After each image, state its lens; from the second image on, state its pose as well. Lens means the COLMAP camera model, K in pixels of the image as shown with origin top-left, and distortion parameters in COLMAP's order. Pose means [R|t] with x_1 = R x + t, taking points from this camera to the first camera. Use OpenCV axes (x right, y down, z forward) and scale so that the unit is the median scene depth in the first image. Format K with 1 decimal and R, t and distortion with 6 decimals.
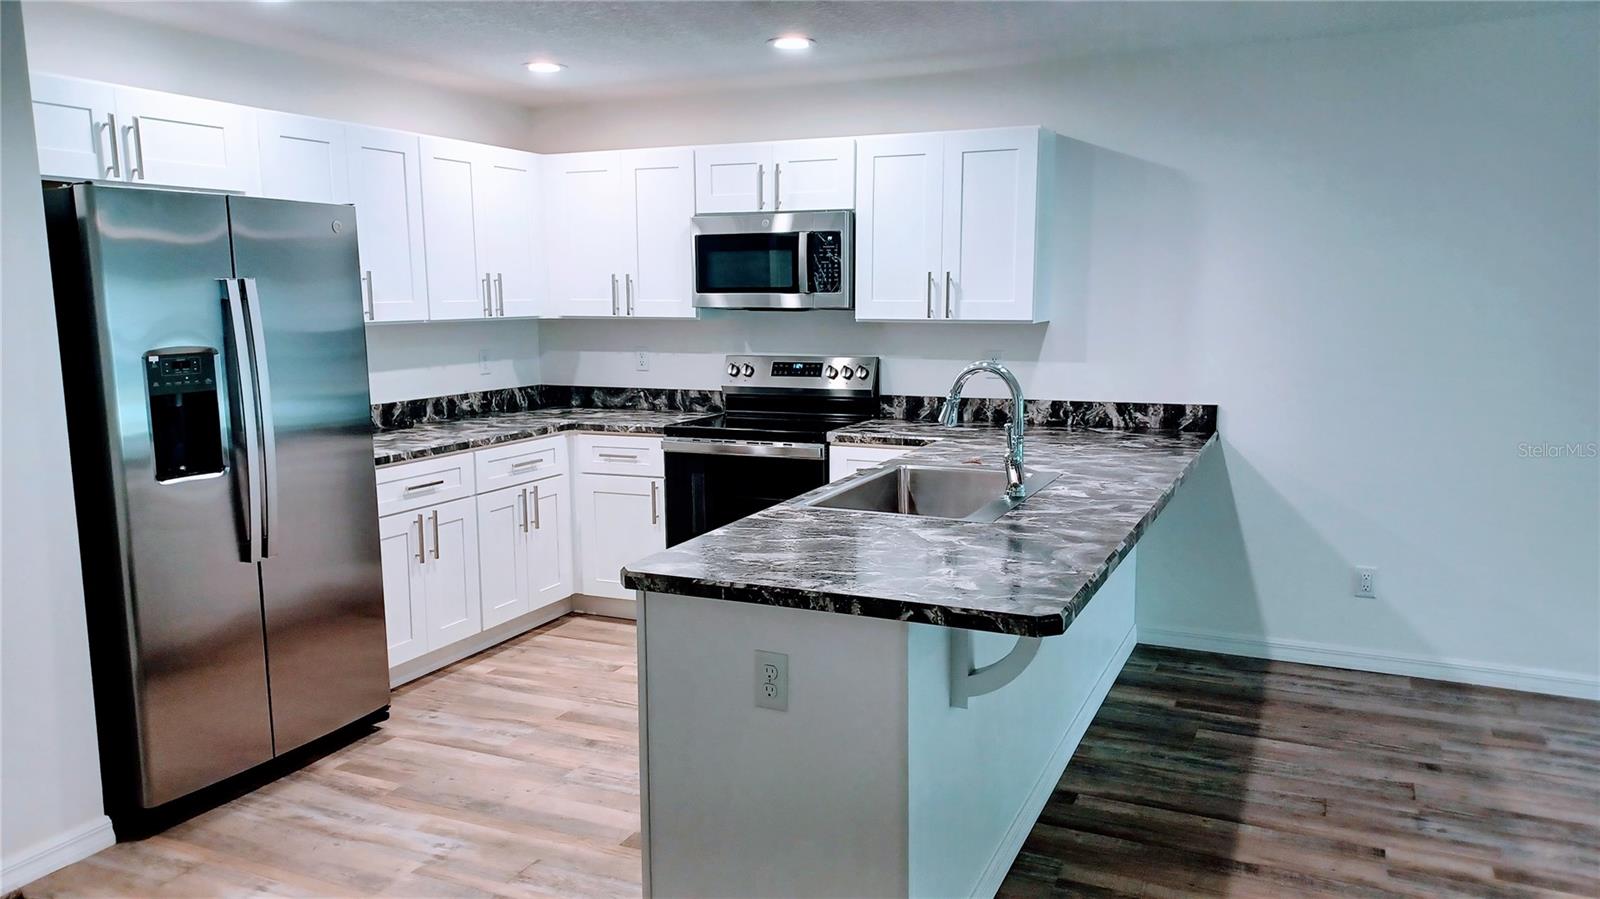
lens RADIAL K [[1181.7, 0, 800.0], [0, 1181.7, 449.5], [0, 0, 1]] dist [0.119830, -0.107247]
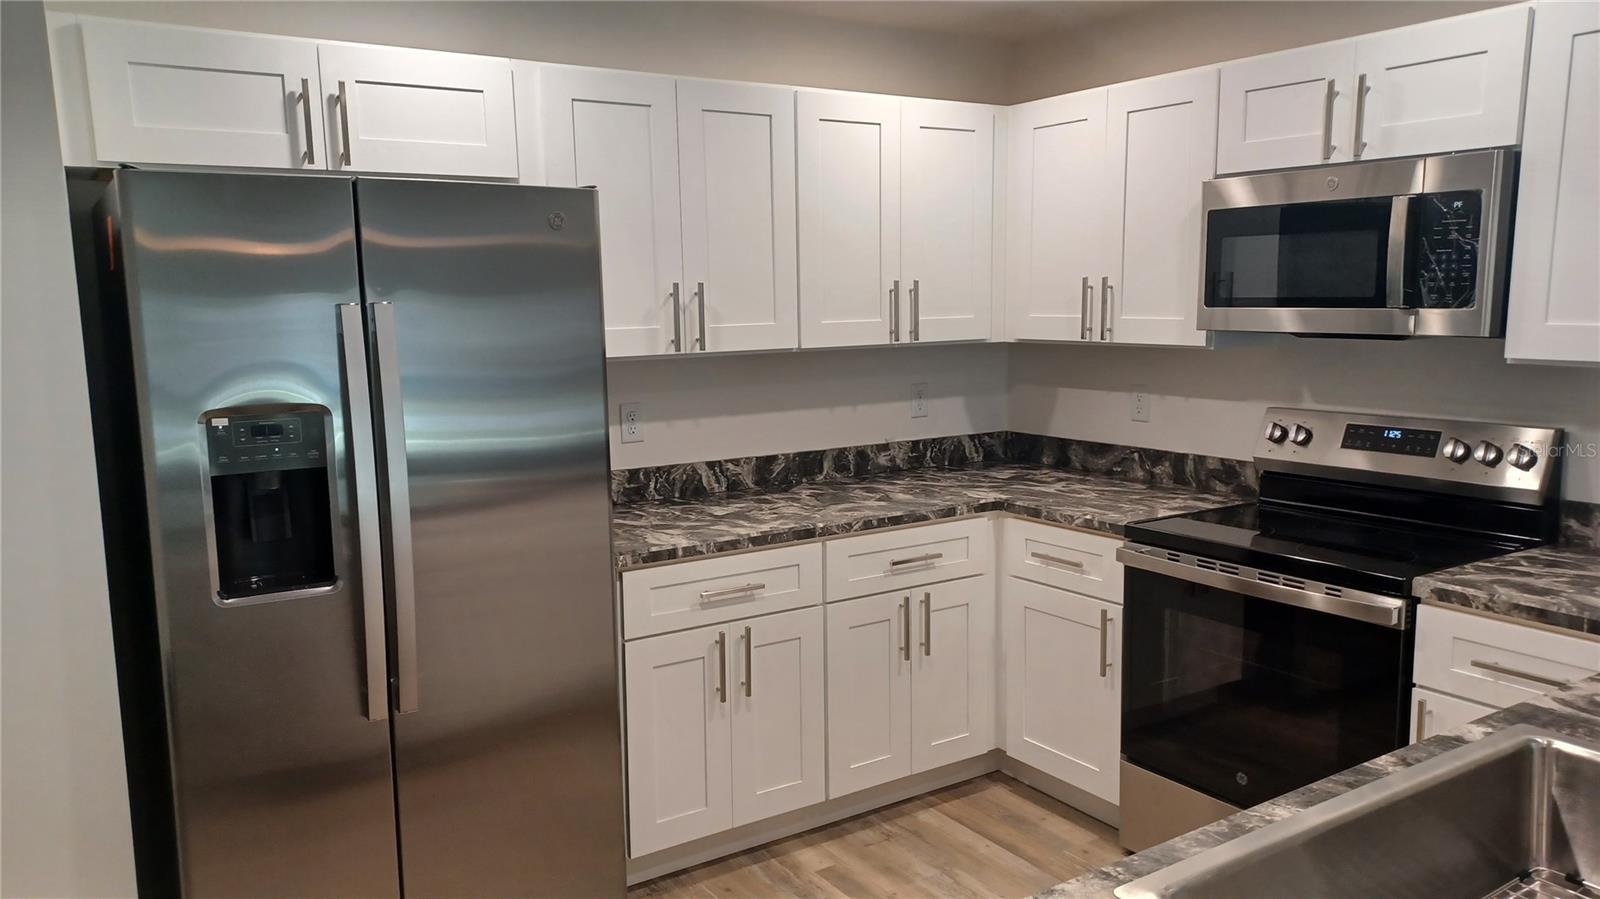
lens RADIAL K [[1181.7, 0, 800.0], [0, 1181.7, 449.5], [0, 0, 1]] dist [0.119830, -0.107247]
pose [[0.848556, 0.067456, -0.524787, 0.064783], [-0.064836, 0.997622, 0.023398, -0.061320], [0.525118, 0.014171, 0.850912, 0.376841]]
